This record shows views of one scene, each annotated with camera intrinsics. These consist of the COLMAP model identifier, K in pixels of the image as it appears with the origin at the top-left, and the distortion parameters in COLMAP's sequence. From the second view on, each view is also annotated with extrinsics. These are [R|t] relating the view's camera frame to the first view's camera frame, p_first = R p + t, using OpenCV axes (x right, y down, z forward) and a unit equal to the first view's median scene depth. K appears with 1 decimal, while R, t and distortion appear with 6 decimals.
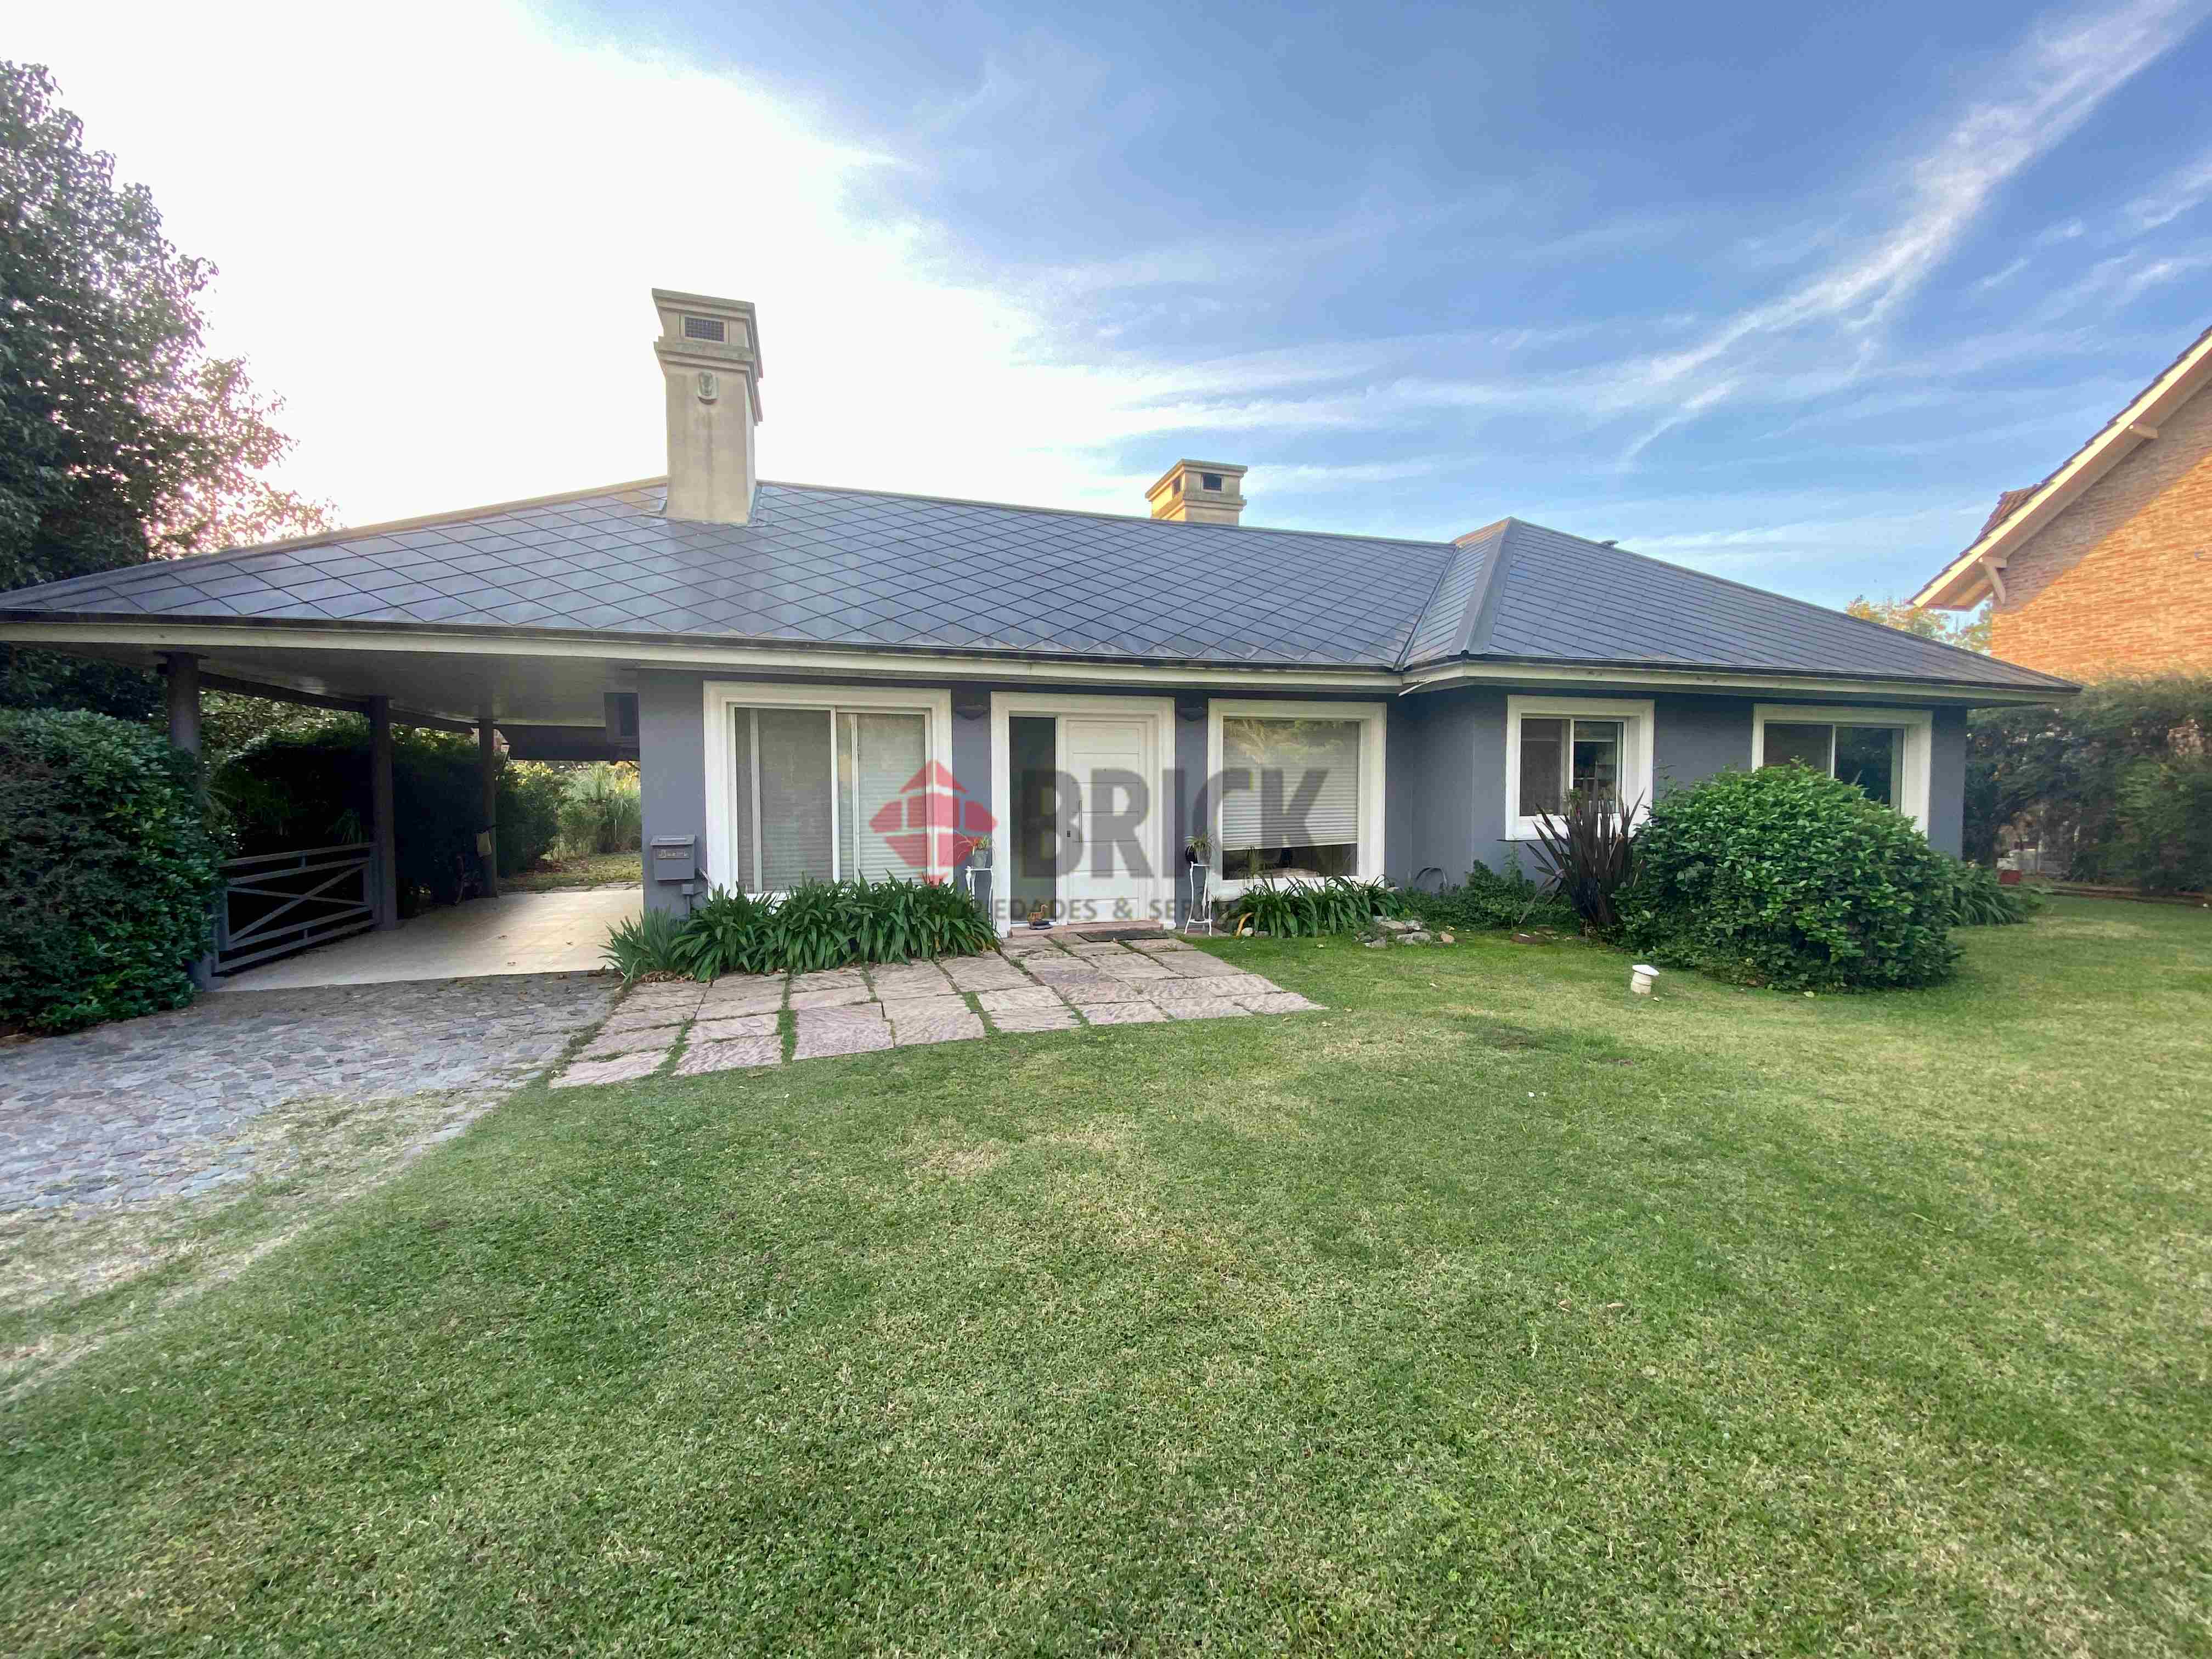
lens RADIAL K [[886.6, 0, 1107.9], [0, 886.6, 826.4], [0, 0, 1]] dist [0.007242, -0.014714]
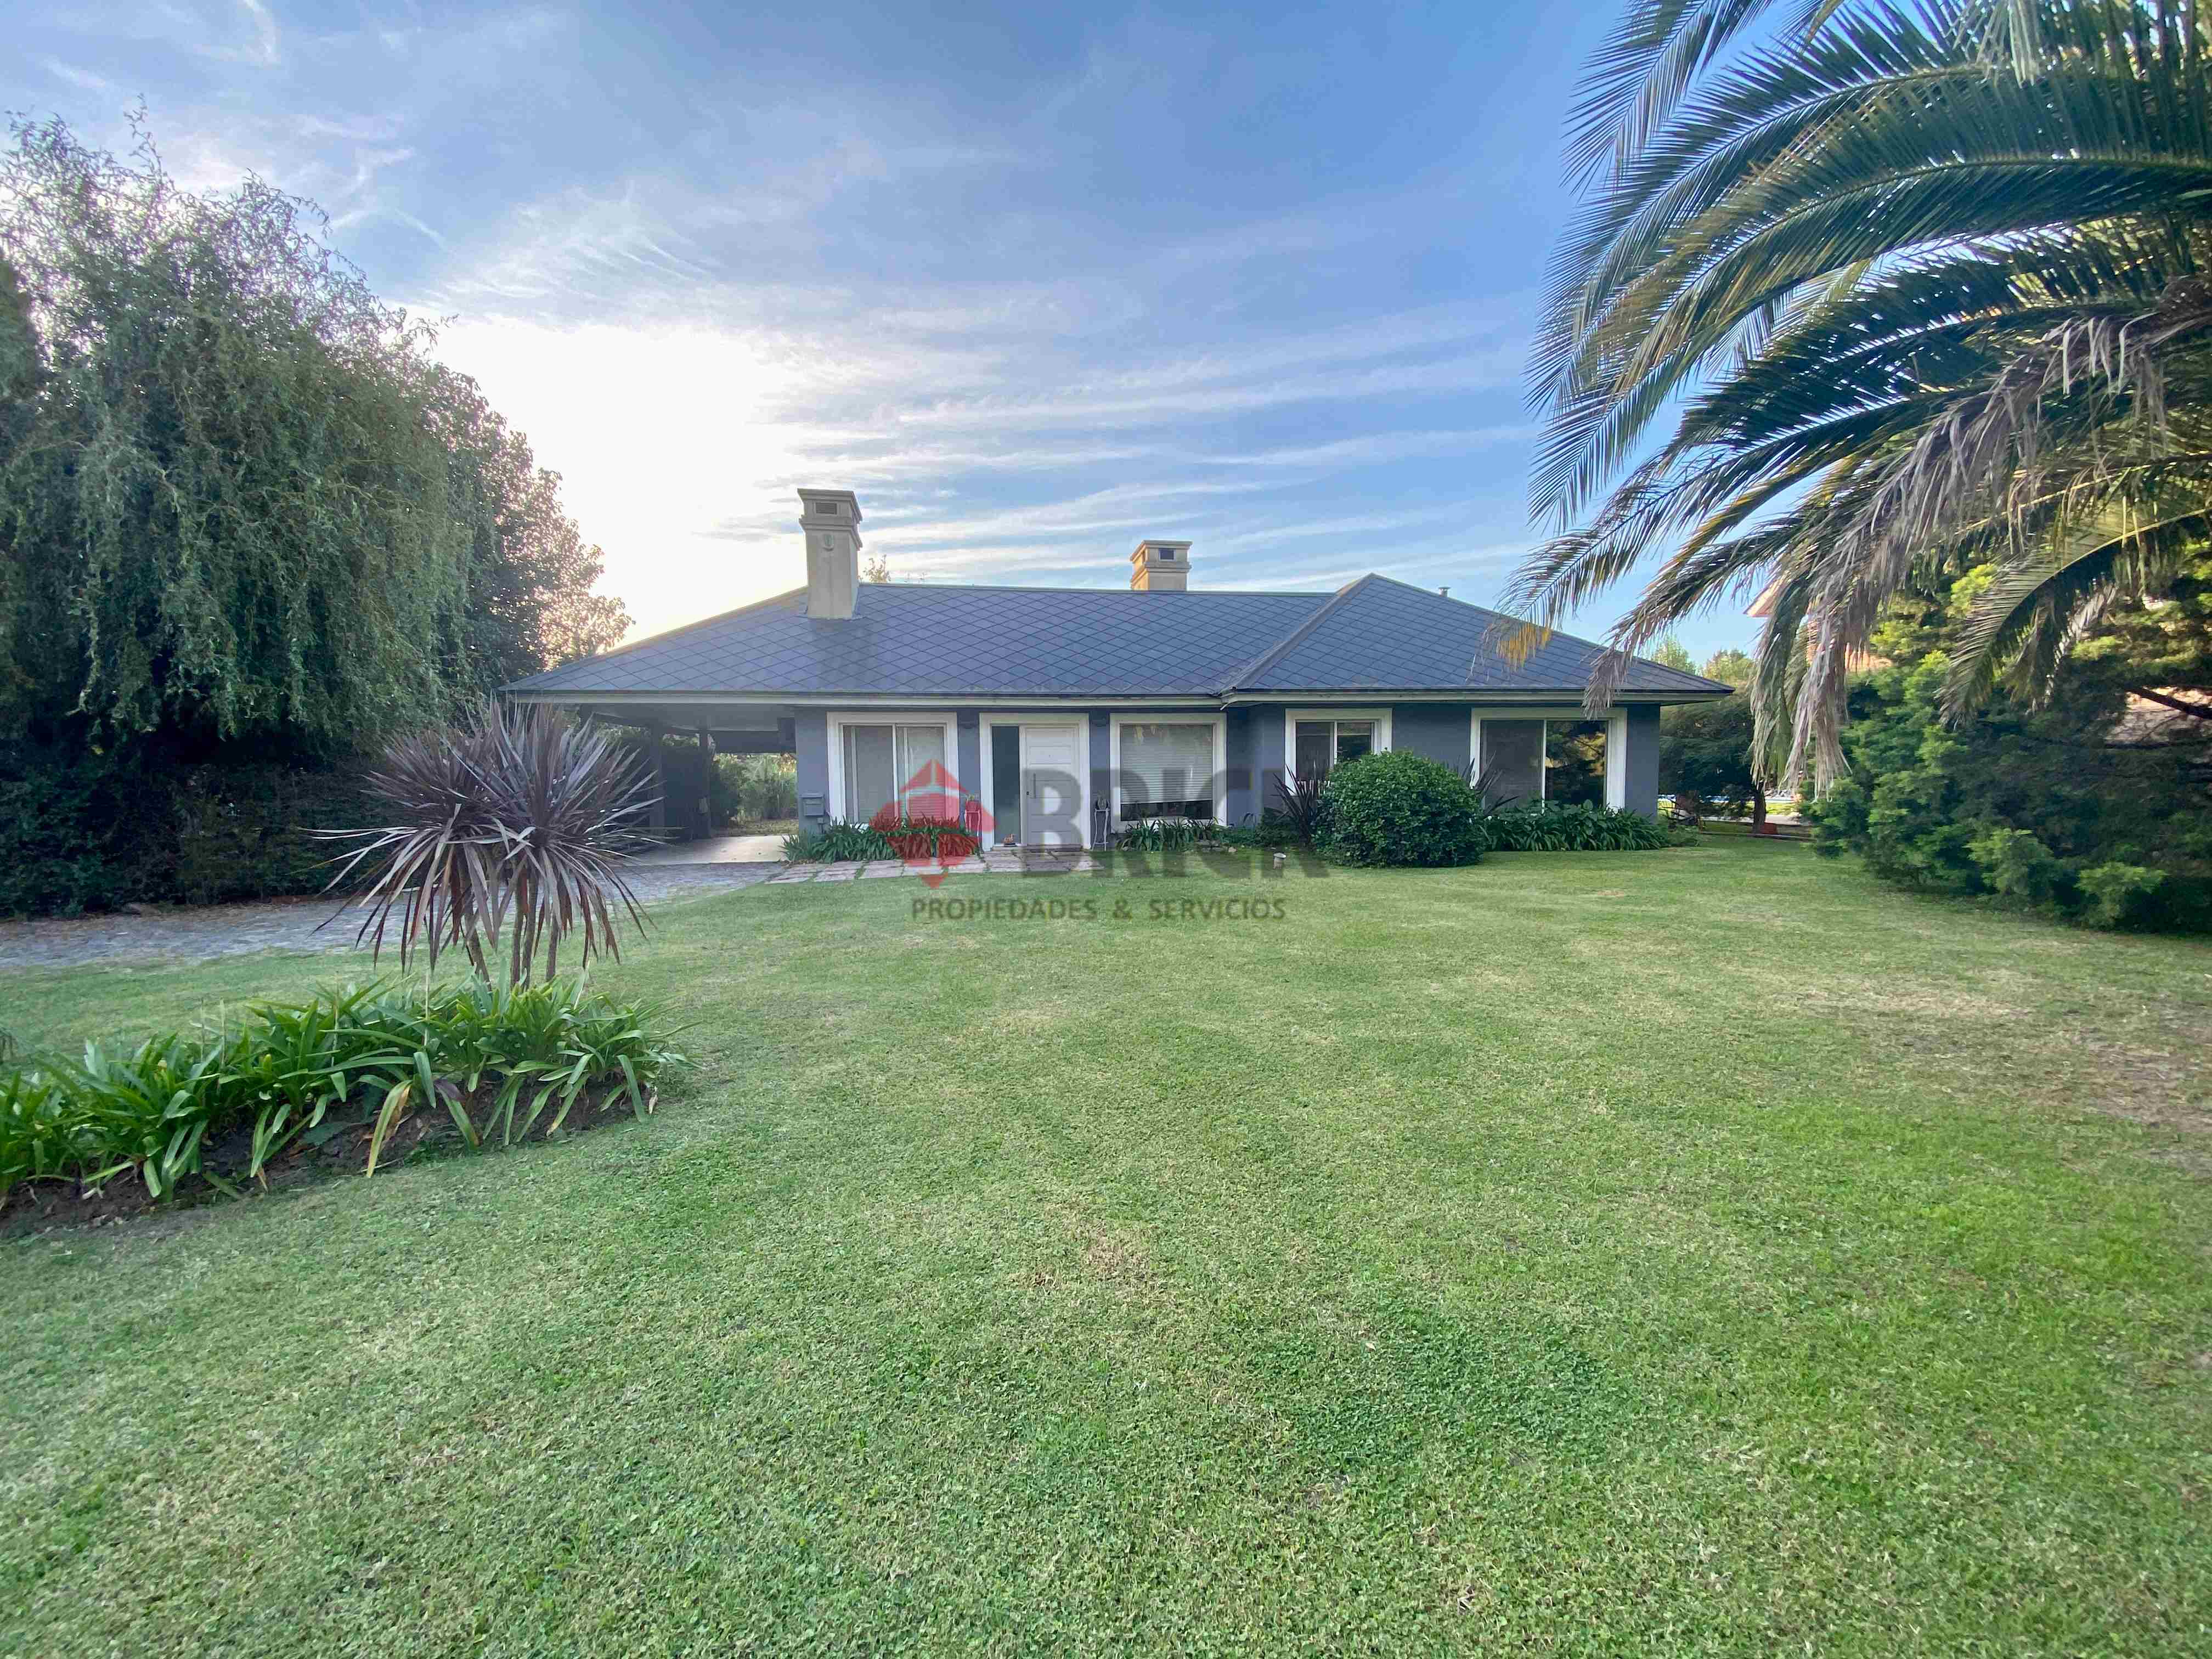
lens RADIAL K [[886.6, 0, 1110.3], [0, 886.6, 835.2], [0, 0, 1]] dist [0.007242, -0.014714]
pose [[0.990241, 0.001479, -0.139357, 0.353417], [0.002270, 0.999640, 0.026734, 0.043692], [0.139347, -0.026790, 0.989881, -0.691504]]
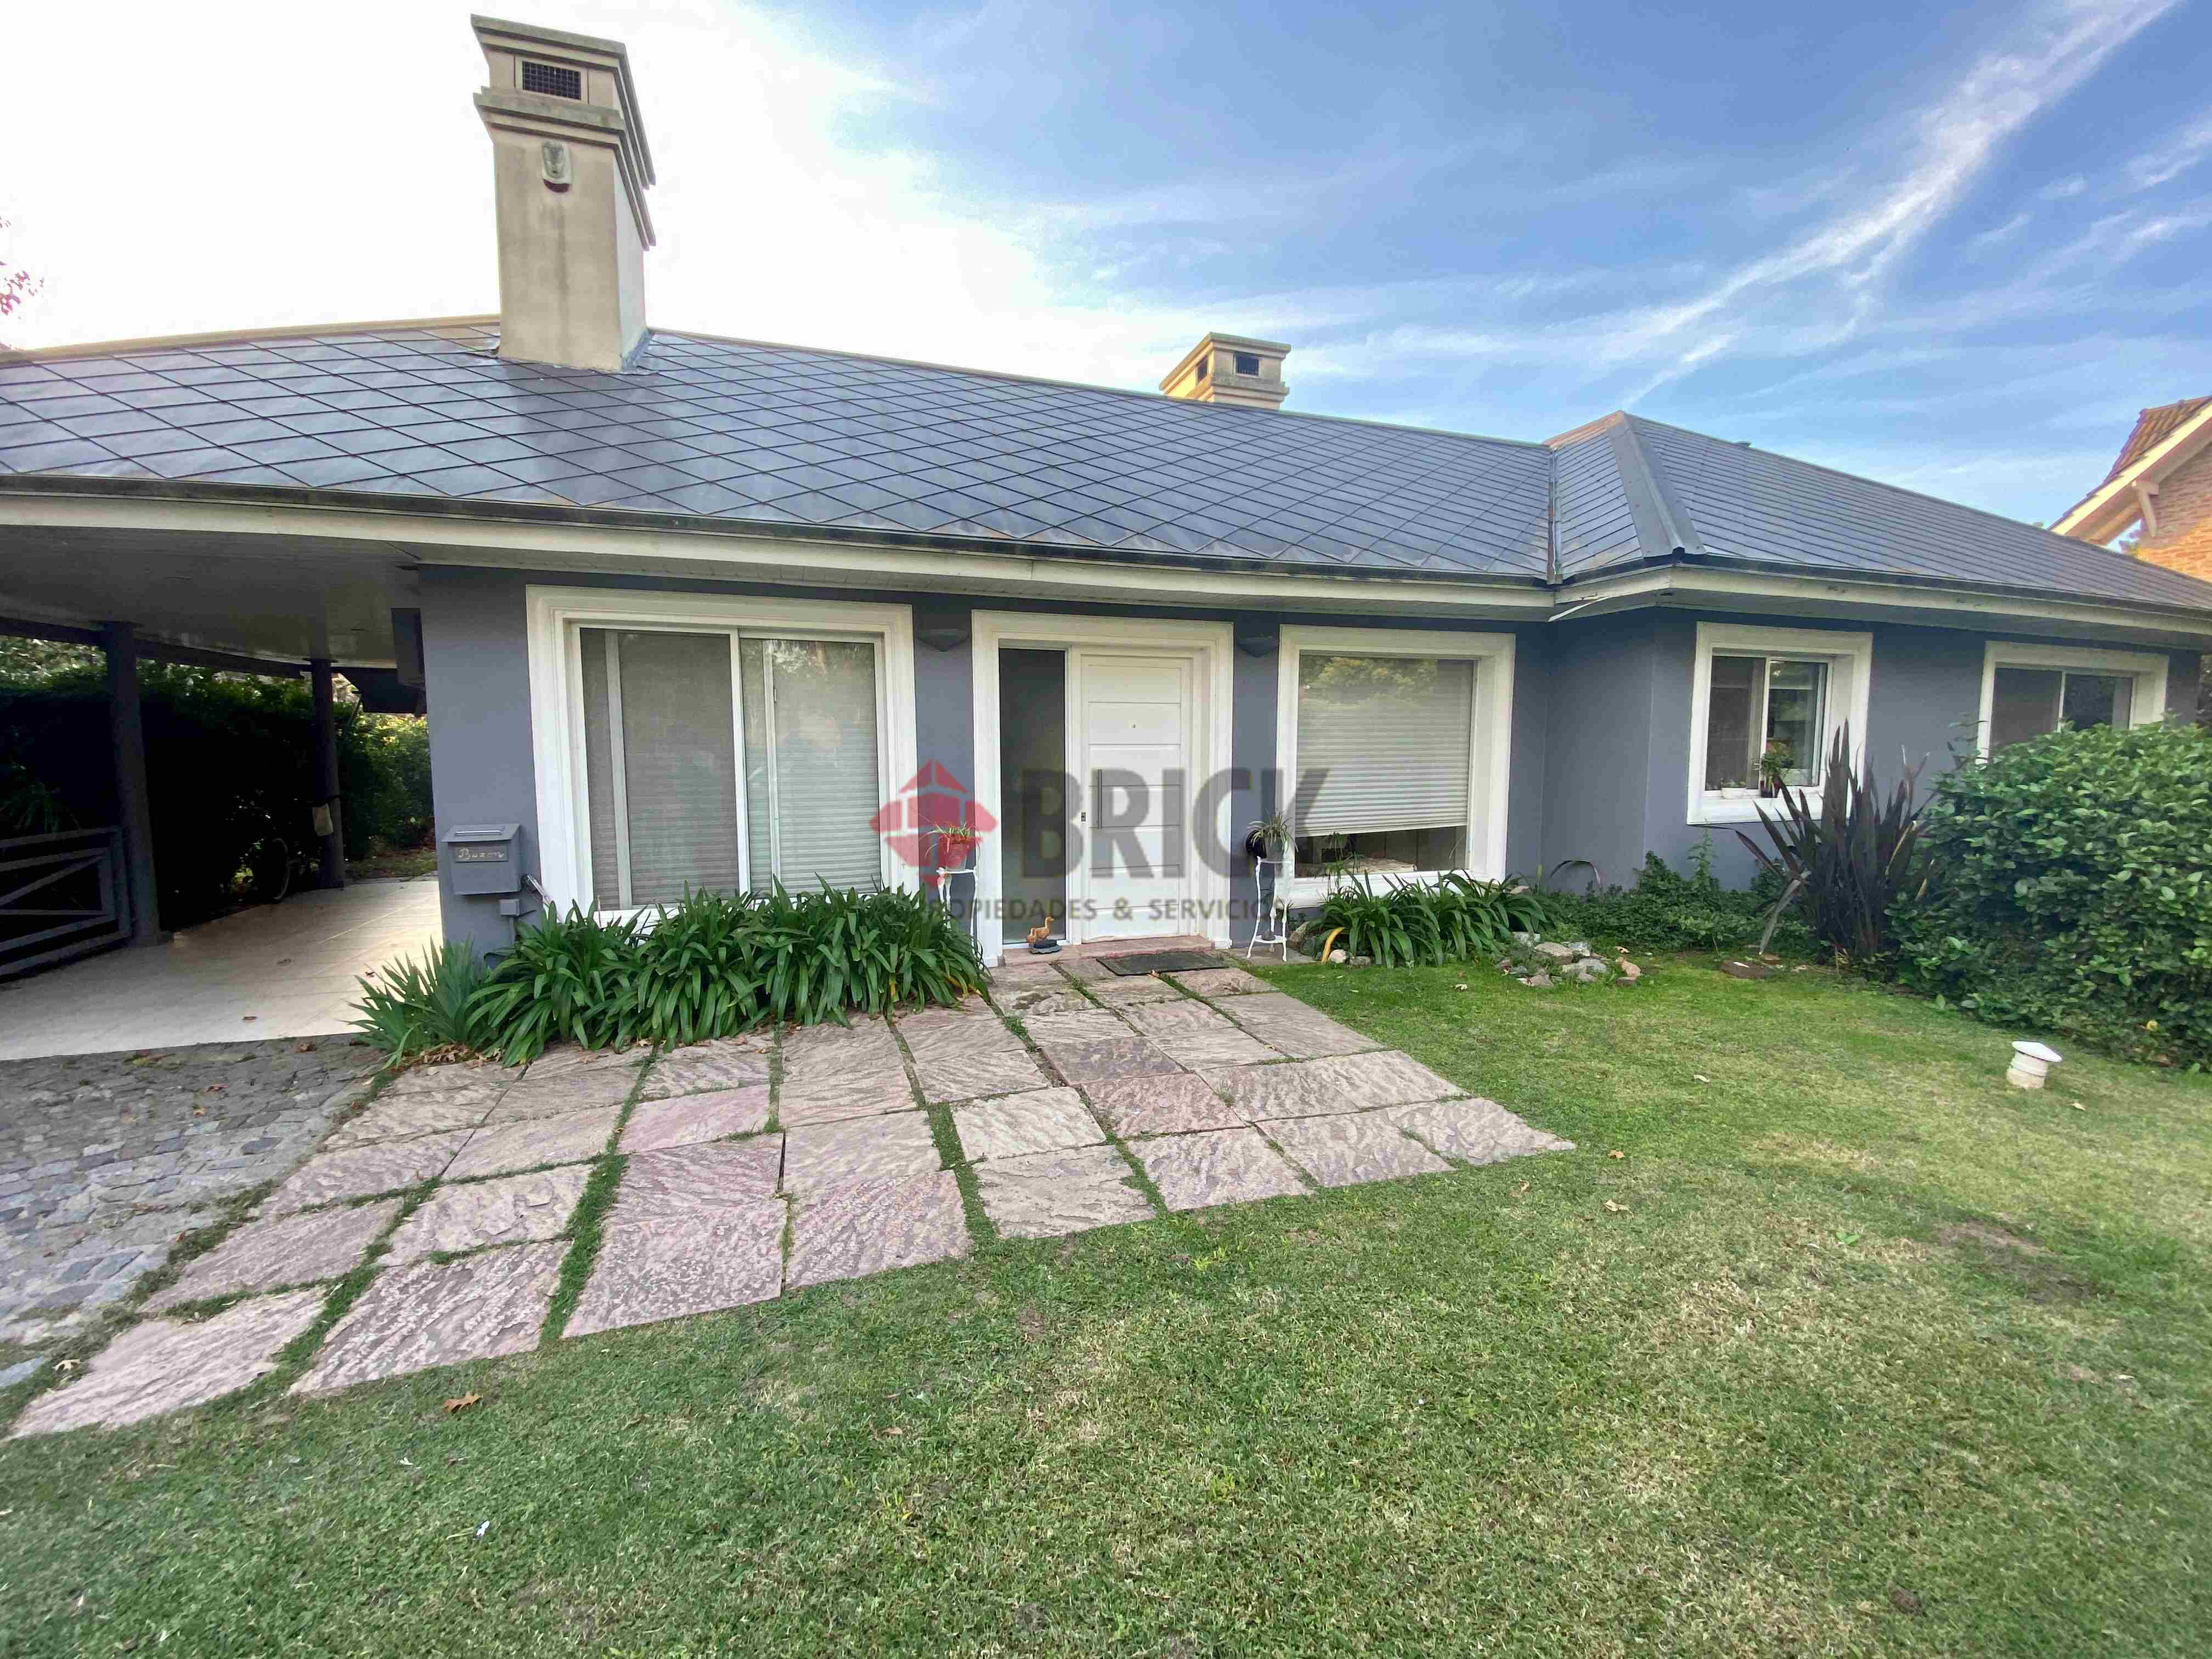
lens RADIAL K [[886.6, 0, 1113.9], [0, 886.6, 834.5], [0, 0, 1]] dist [0.007242, -0.014714]
pose [[0.999716, -0.000151, 0.023821, -0.037161], [-0.001088, 0.998647, 0.051992, -0.013920], [-0.023797, -0.052003, 0.998363, 0.287732]]
